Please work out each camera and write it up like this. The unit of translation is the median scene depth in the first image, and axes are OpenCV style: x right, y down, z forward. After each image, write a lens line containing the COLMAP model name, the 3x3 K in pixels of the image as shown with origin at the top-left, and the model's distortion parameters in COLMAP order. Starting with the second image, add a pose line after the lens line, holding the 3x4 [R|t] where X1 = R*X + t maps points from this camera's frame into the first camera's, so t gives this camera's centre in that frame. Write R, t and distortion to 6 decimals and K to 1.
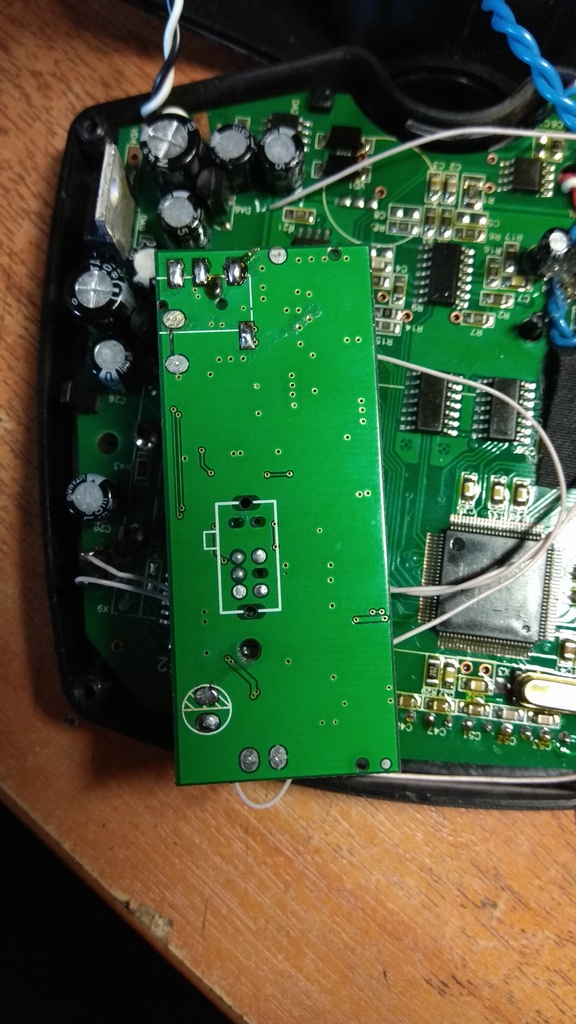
lens RADIAL K [[816.2, 0, 288.0], [0, 816.2, 512.0], [0, 0, 1]] dist [0.067211, -0.193803]
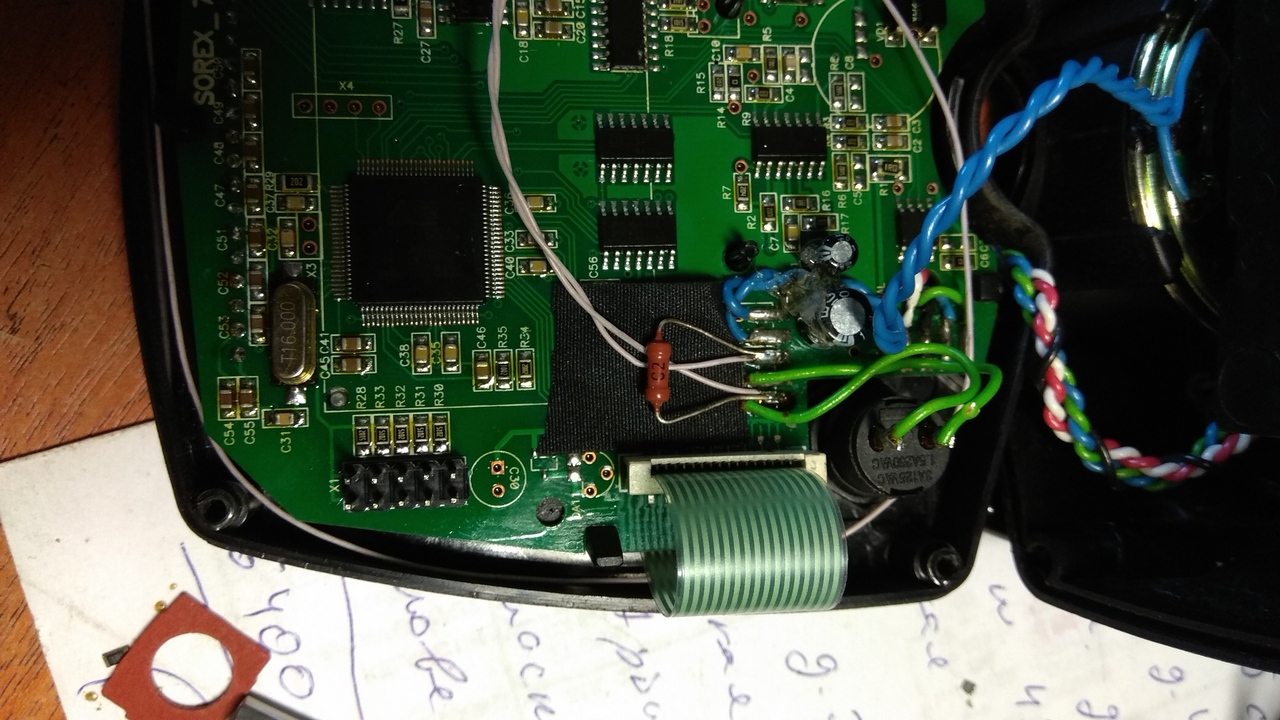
lens RADIAL K [[1020.2, 0, 640.0], [0, 1020.2, 360.0], [0, 0, 1]] dist [0.067211, -0.193803]
pose [[0.147200, 0.987386, 0.058324, 0.320435], [-0.983897, 0.152214, -0.093689, -0.011303], [-0.101385, -0.043594, 0.993892, -0.020360]]
